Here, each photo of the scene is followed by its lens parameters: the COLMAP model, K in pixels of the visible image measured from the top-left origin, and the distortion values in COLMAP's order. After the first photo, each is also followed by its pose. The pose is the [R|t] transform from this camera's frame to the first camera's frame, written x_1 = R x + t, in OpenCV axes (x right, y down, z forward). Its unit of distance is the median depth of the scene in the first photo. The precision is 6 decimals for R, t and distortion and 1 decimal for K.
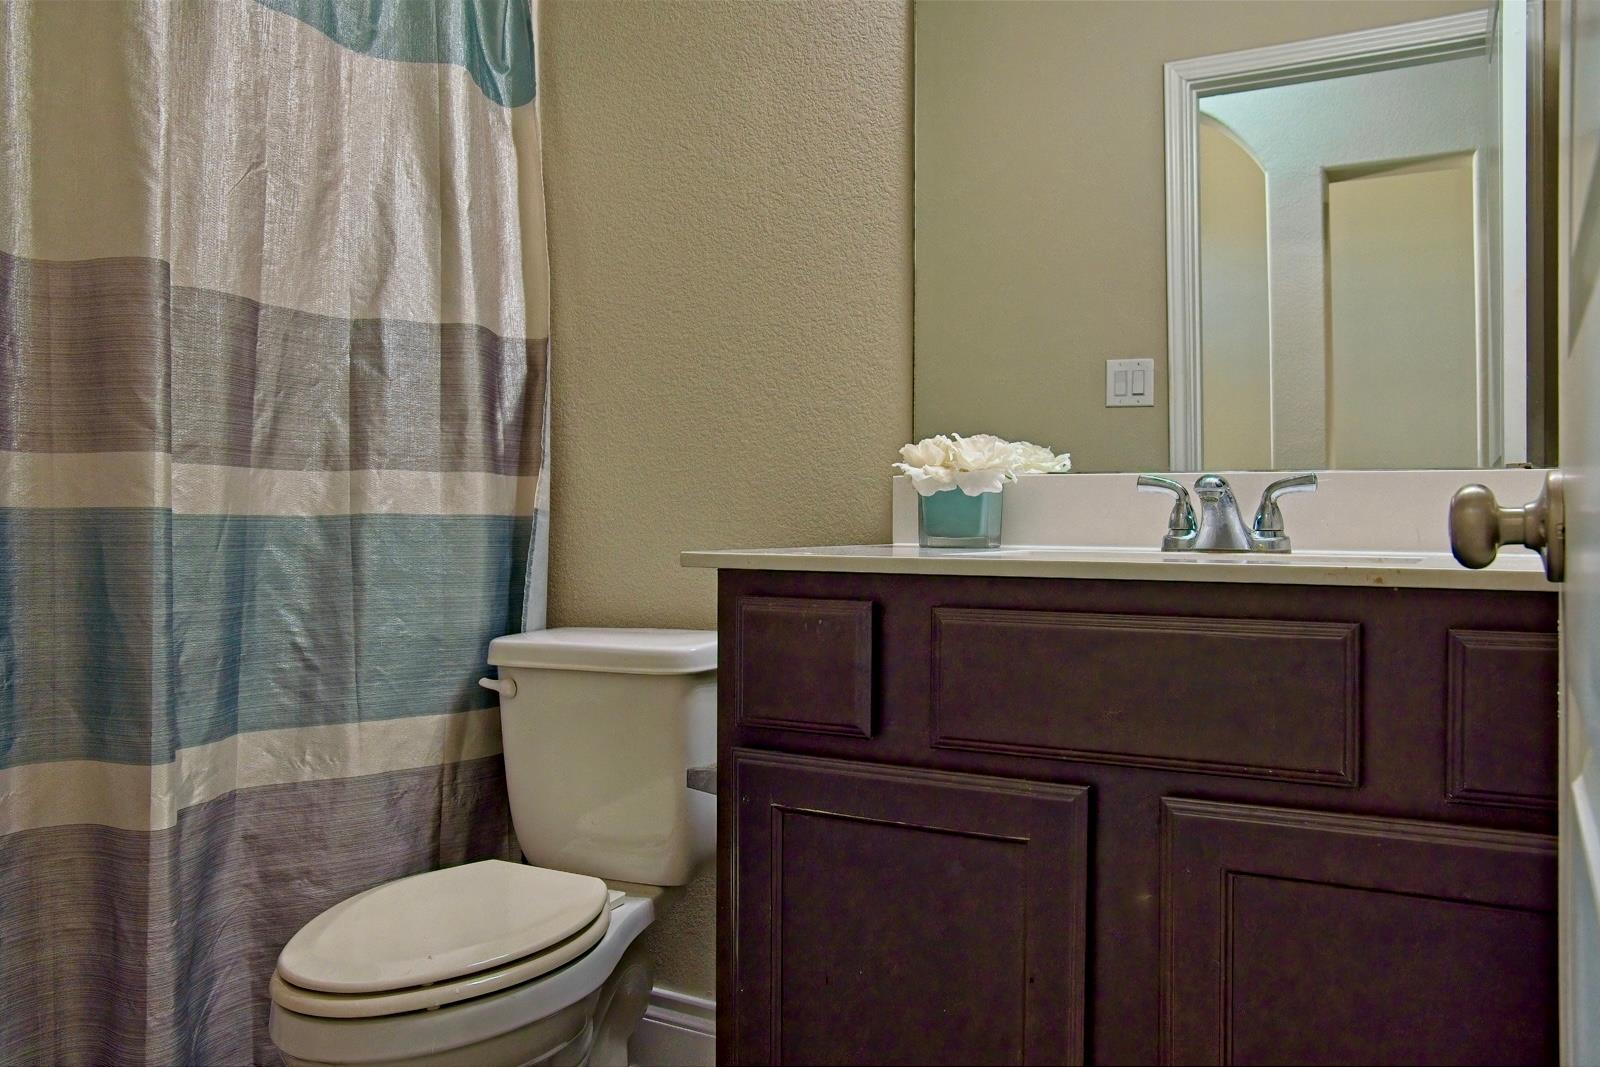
lens RADIAL K [[1202.2, 0, 800.0], [0, 1202.2, 533.5], [0, 0, 1]] dist [-0.103976, 0.091774]
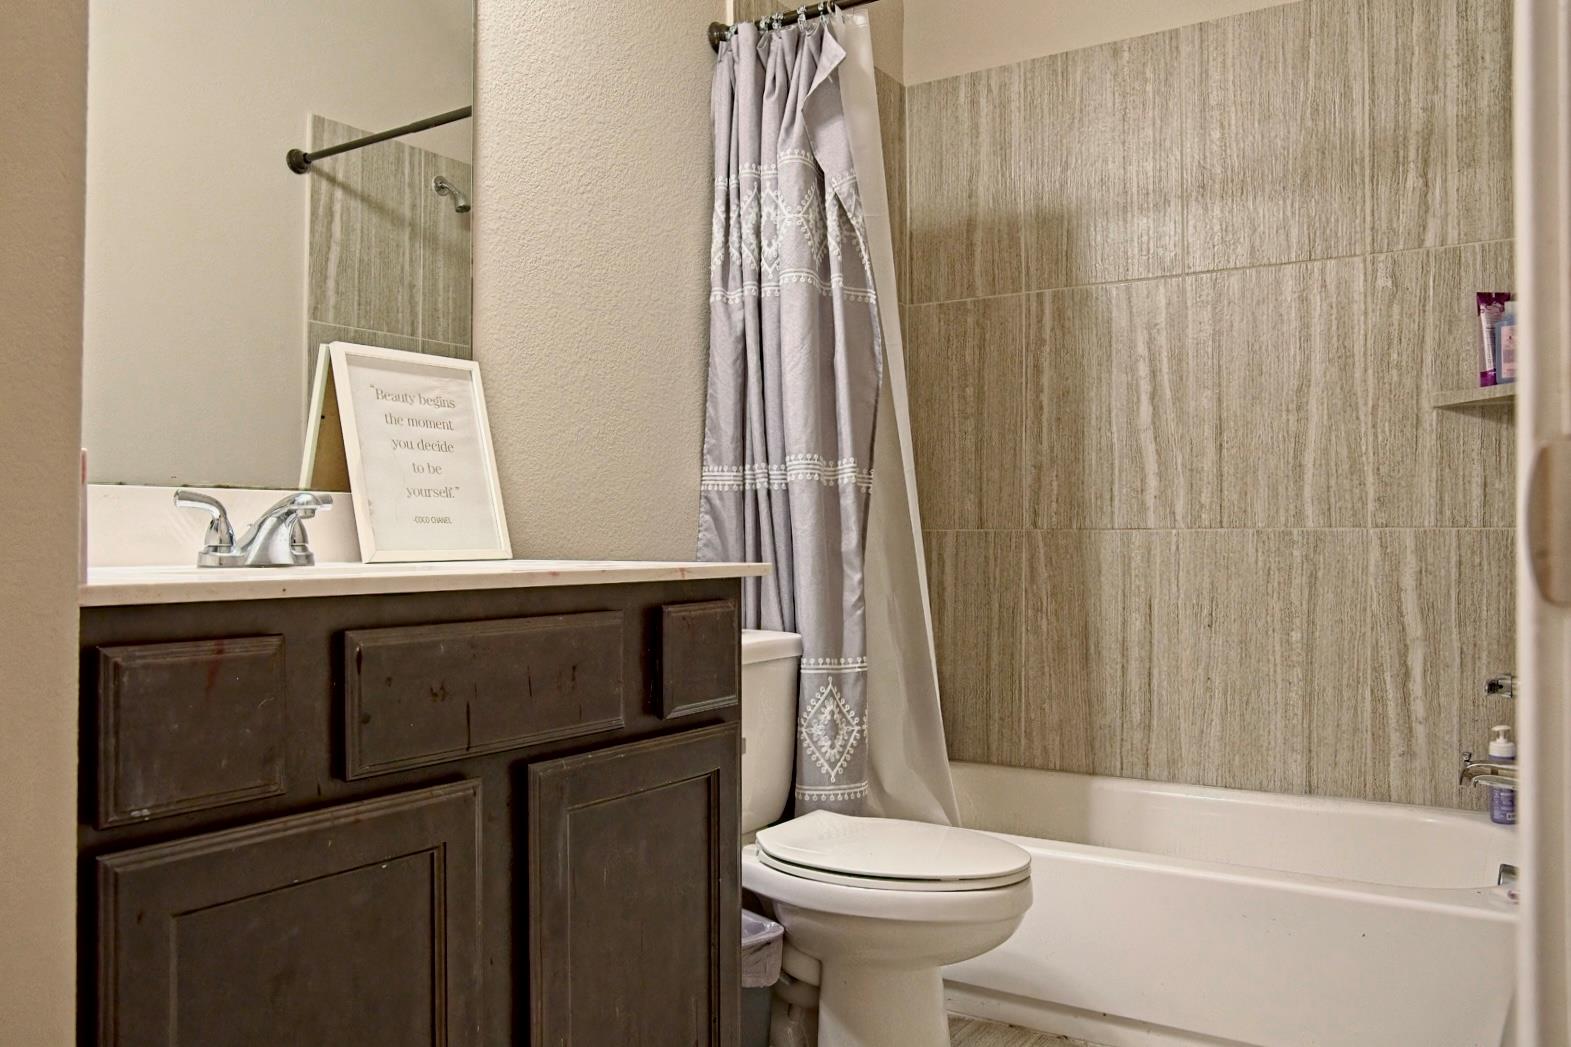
lens RADIAL K [[1180.4, 0, 785.5], [0, 1180.4, 523.5], [0, 0, 1]] dist [-0.103976, 0.091774]
pose [[0.234126, 0.008050, 0.972173, -0.524111], [0.005752, 0.999937, -0.009665, -0.010147], [-0.972189, 0.007855, 0.234065, 0.332144]]
